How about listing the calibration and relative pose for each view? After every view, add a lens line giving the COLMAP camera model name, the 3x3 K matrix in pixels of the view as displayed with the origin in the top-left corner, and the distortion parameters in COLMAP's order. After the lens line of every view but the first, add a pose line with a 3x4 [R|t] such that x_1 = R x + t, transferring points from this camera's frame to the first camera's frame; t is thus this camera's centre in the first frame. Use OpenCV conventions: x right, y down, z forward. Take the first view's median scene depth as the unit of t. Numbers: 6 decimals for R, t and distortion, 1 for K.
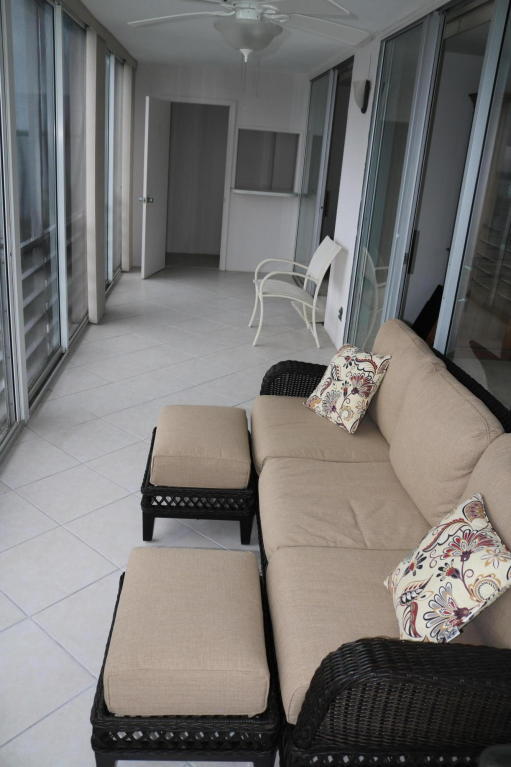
lens RADIAL K [[629.6, 0, 254.7], [0, 629.6, 385.9], [0, 0, 1]] dist [-0.143479, 0.104629]
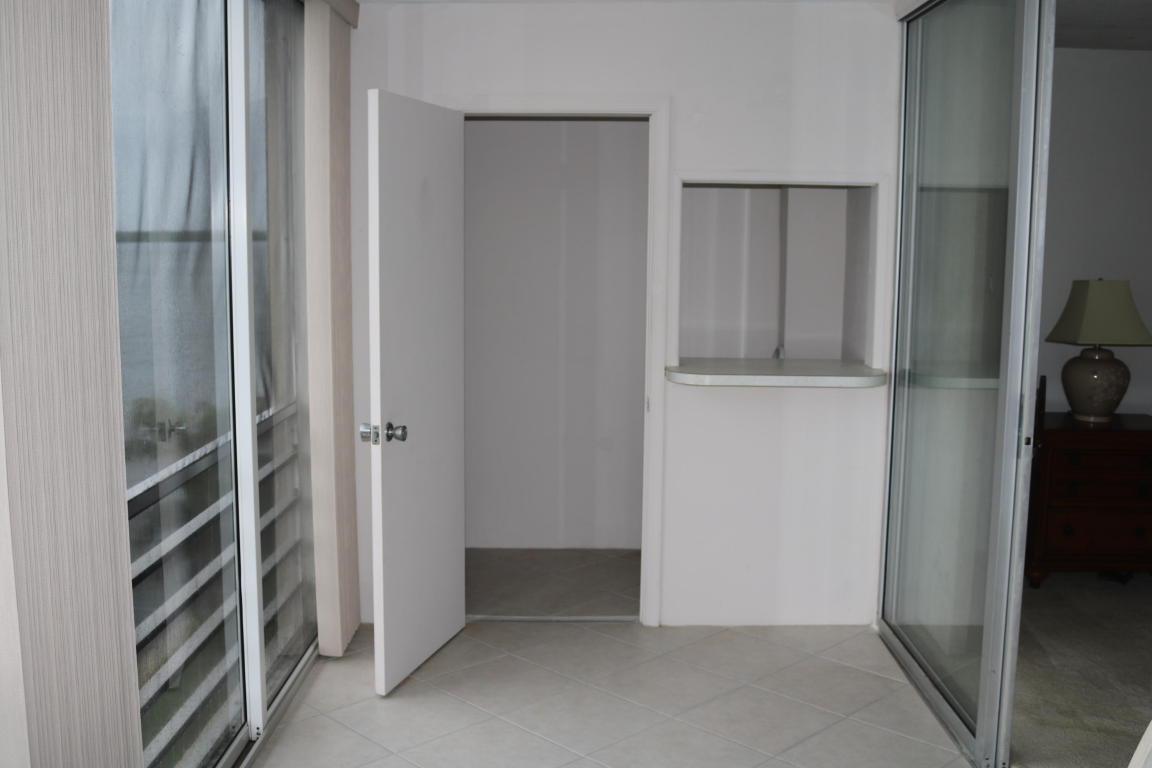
lens RADIAL K [[1140.9, 0, 574.1], [0, 1140.9, 376.0], [0, 0, 1]] dist [-0.076299, 0.000000]
pose [[0.994242, -0.049773, -0.094899, -0.032793], [0.026053, 0.971290, -0.236467, -0.197174], [0.103944, 0.232633, 0.966994, 0.485275]]
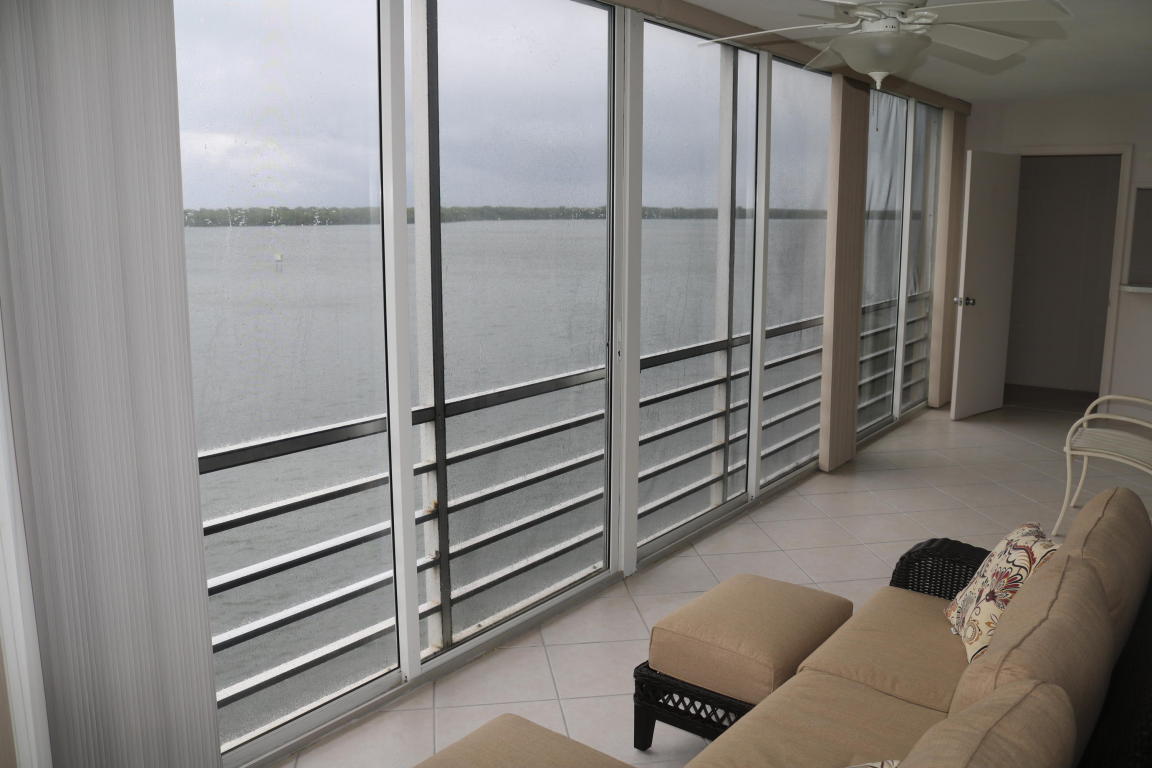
lens RADIAL K [[945.6, 0, 567.0], [0, 945.6, 378.7], [0, 0, 1]] dist [-0.143479, 0.104629]
pose [[0.753159, 0.044458, -0.656334, 0.155448], [-0.186886, 0.971065, -0.148679, 0.004563], [0.630734, 0.234639, 0.739675, 0.027550]]
